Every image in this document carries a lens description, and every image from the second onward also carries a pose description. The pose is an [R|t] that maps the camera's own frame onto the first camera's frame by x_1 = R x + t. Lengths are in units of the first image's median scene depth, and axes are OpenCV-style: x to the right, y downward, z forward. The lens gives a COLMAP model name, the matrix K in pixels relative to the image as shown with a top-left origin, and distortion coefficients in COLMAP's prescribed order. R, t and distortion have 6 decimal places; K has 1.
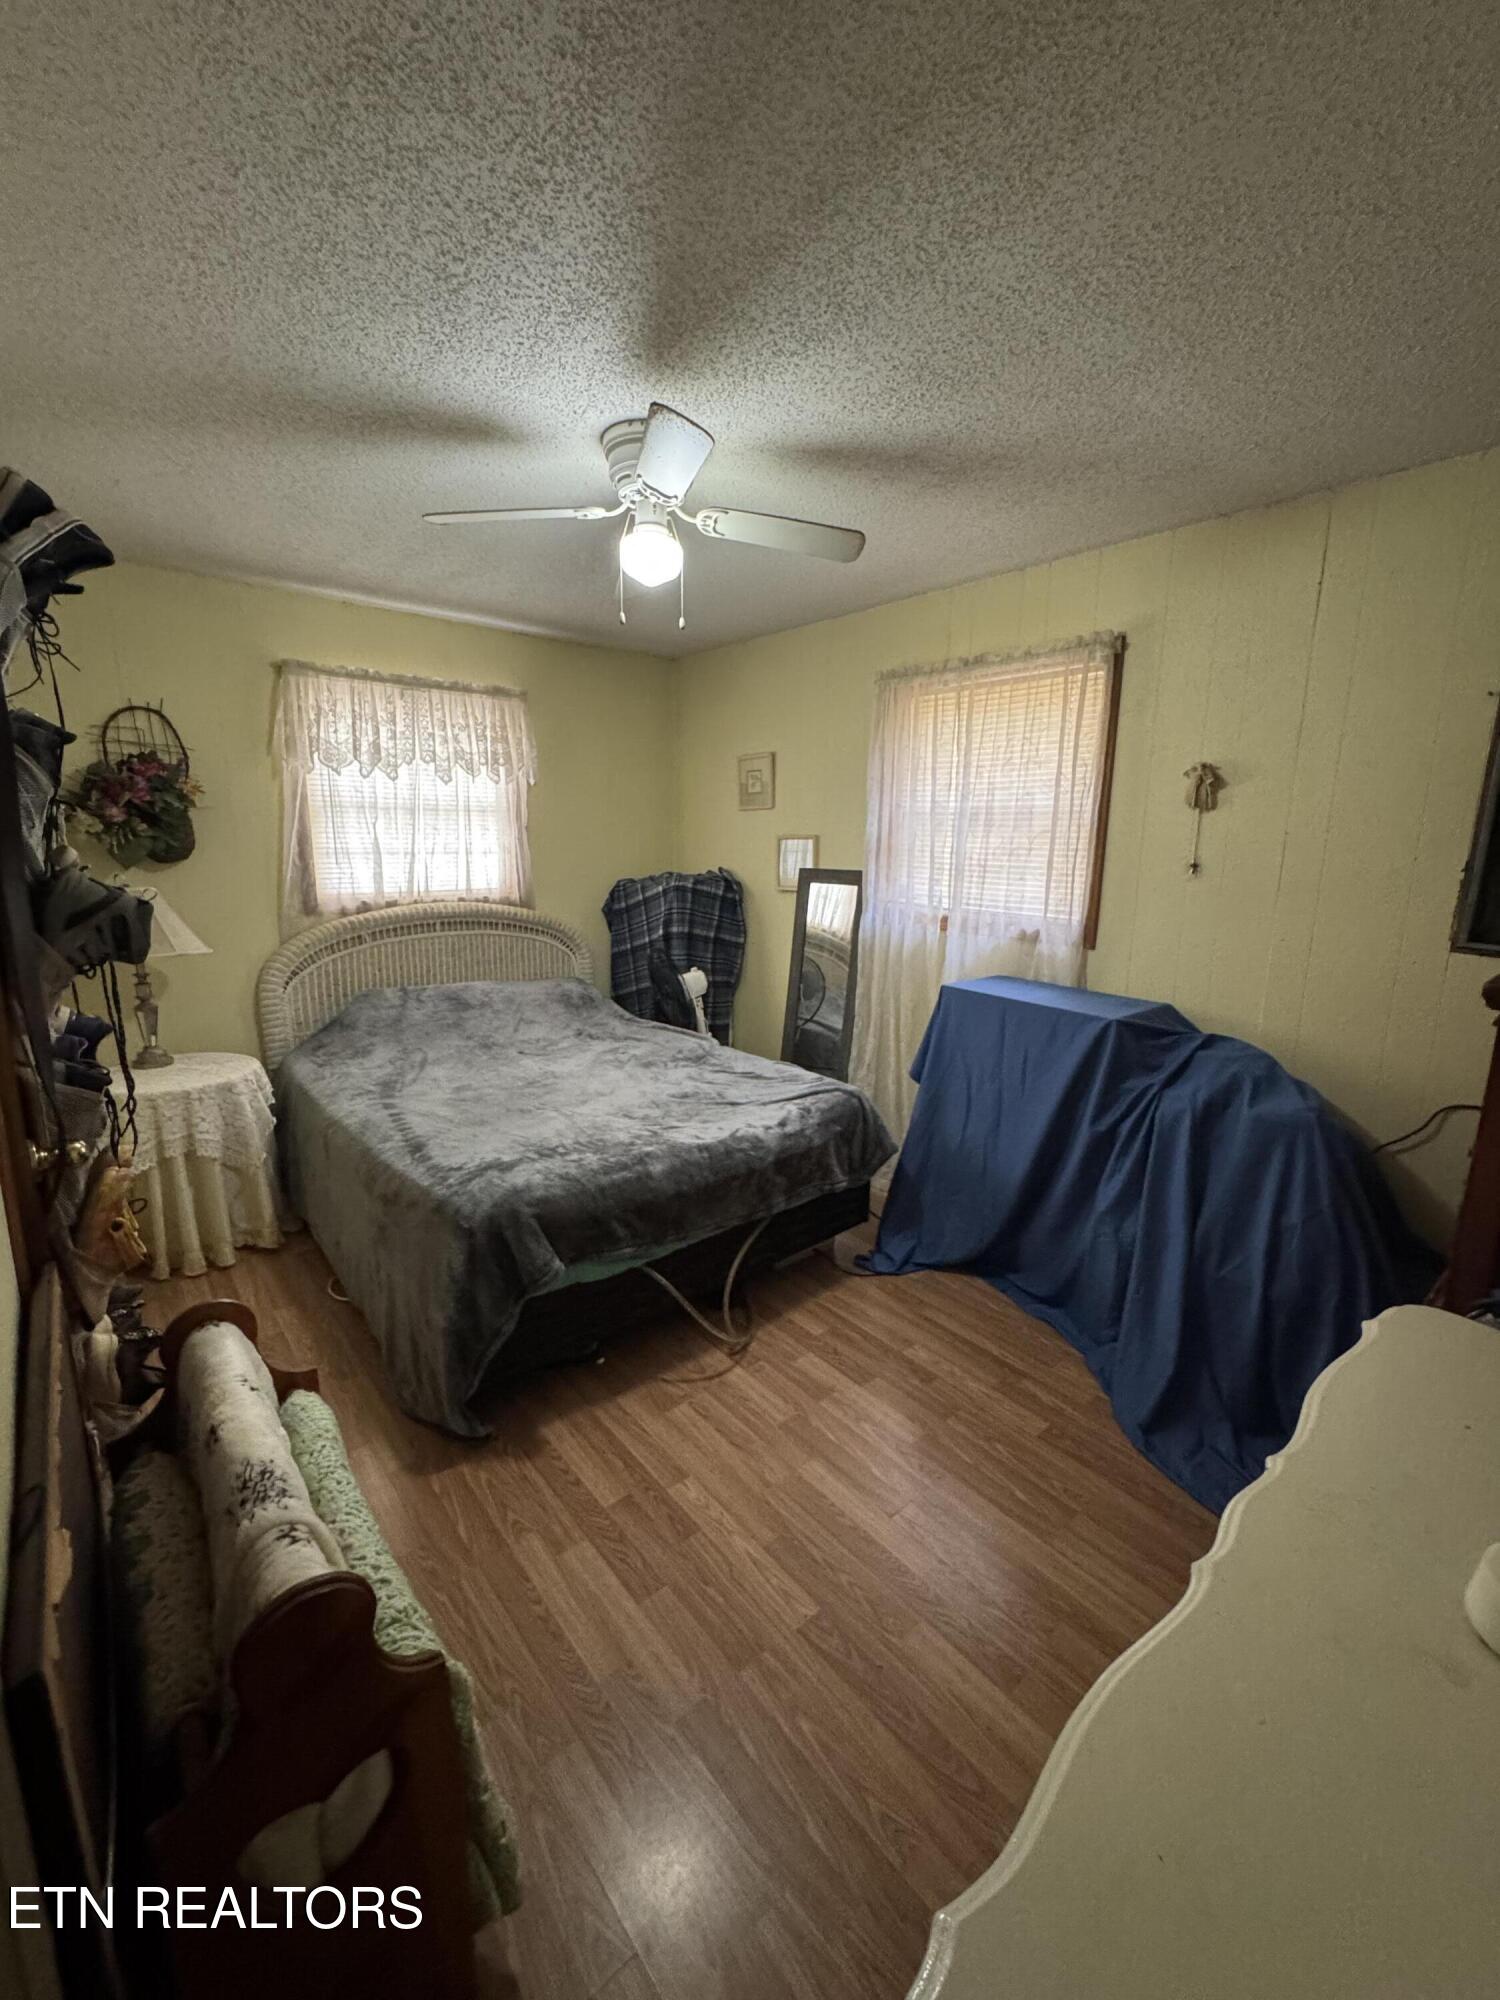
lens RADIAL K [[798.1, 0, 750.0], [0, 798.1, 1000.0], [0, 0, 1]] dist [0.002015, 0.000147]
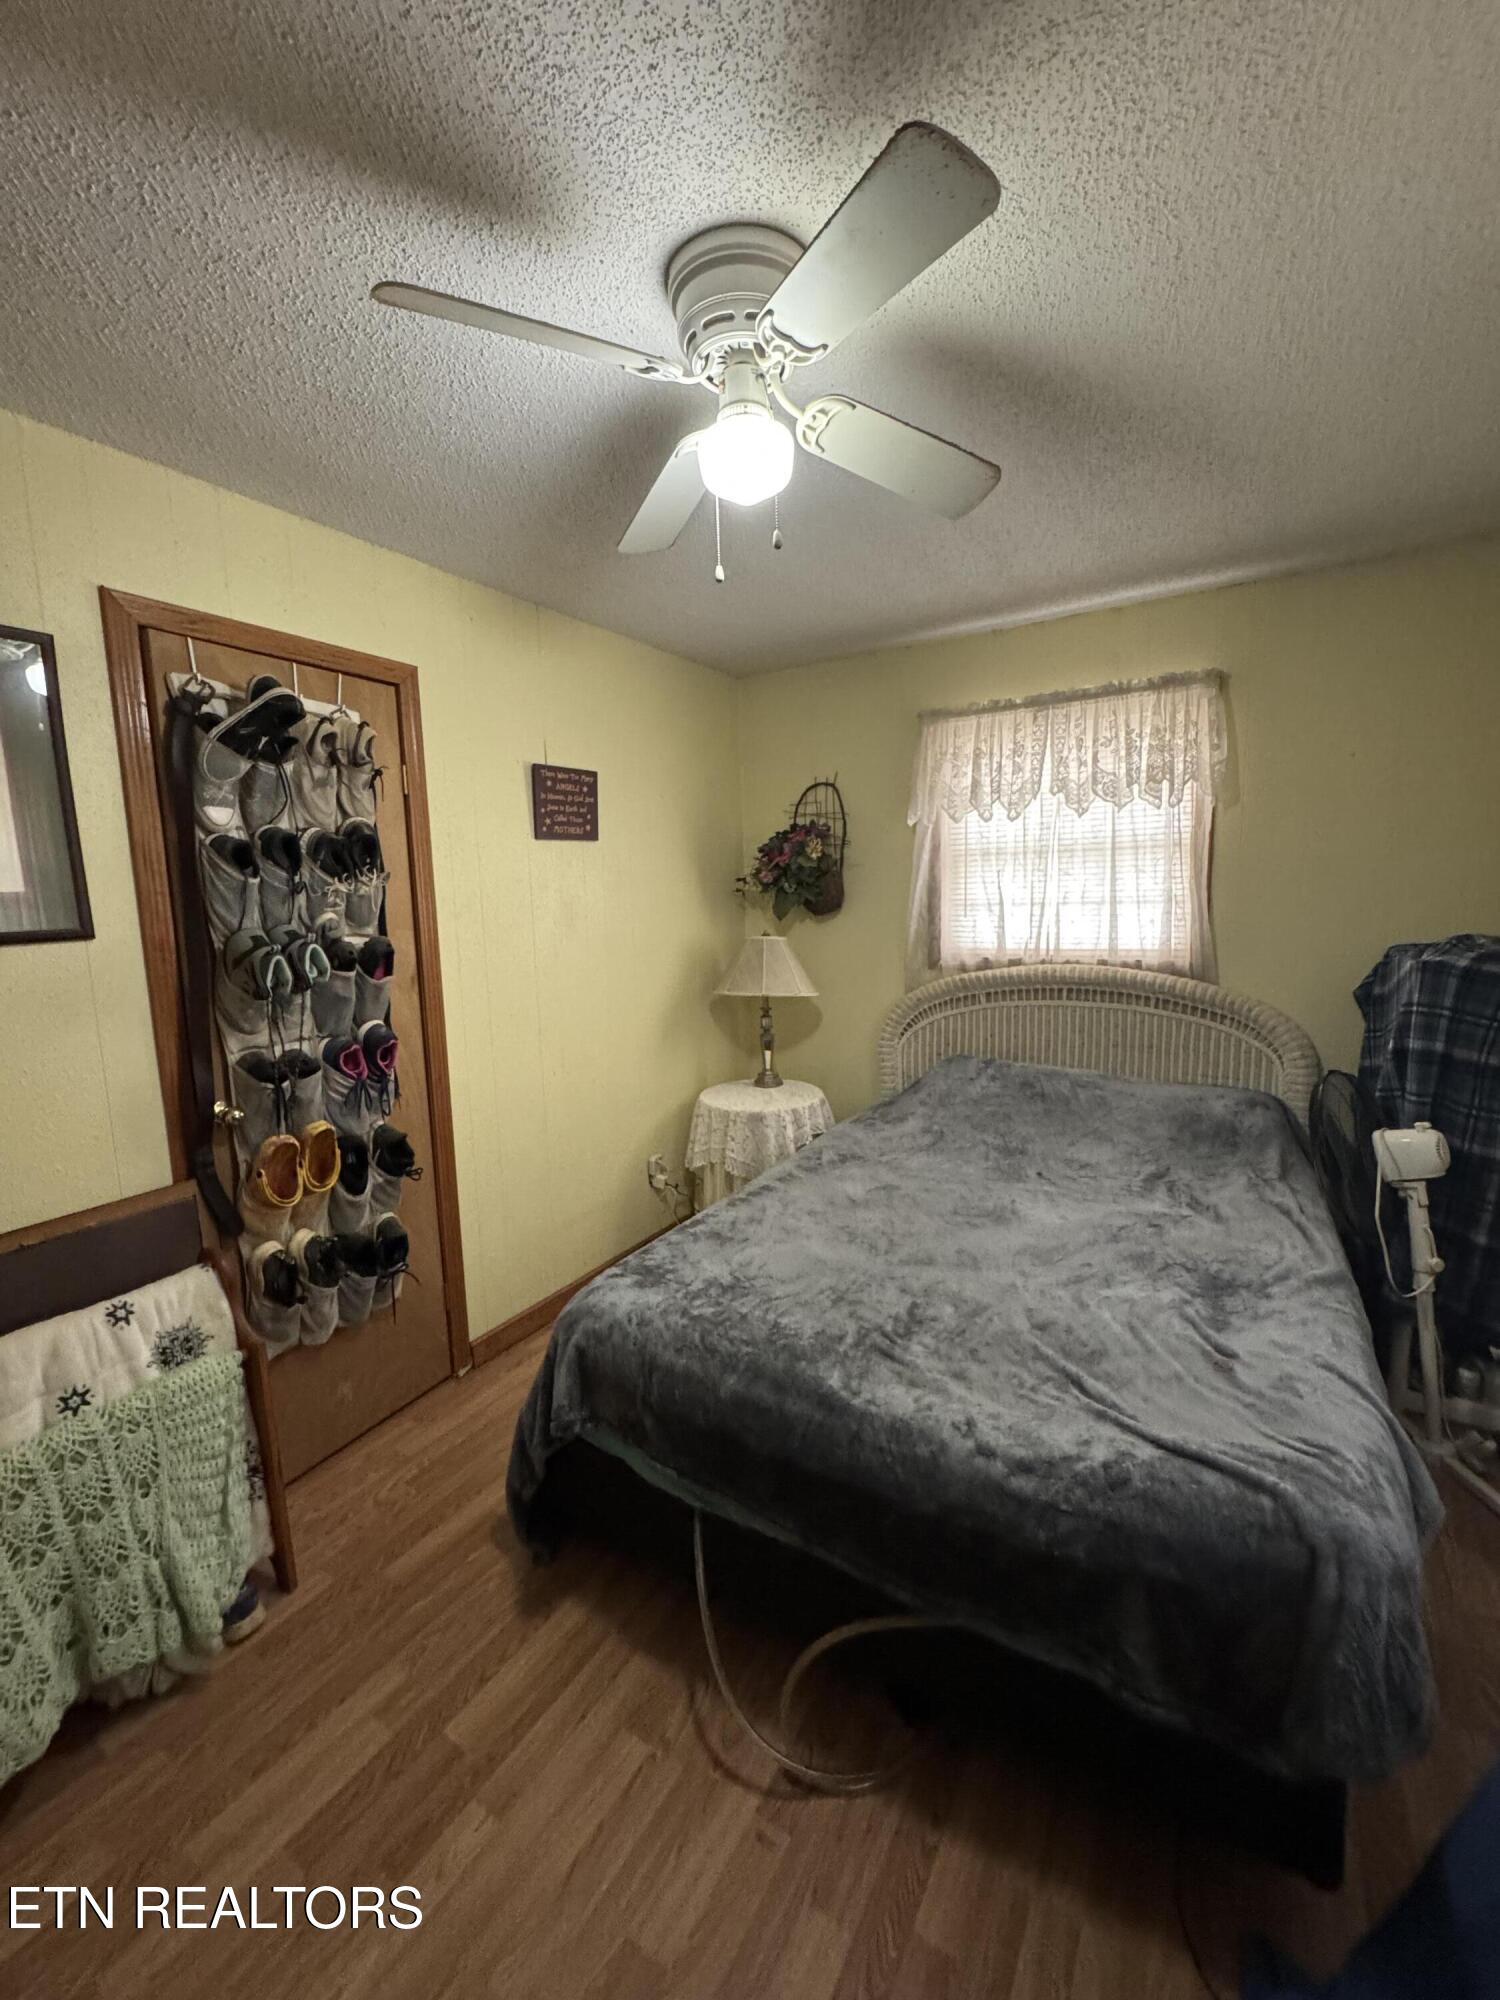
lens RADIAL K [[812.2, 0, 750.0], [0, 812.2, 1000.0], [0, 0, 1]] dist [-0.005476, -0.000213]
pose [[0.323699, 0.106662, -0.940129, 0.297594], [-0.156549, 0.985968, 0.057961, -0.089351], [0.933119, 0.128414, 0.335855, 0.459480]]
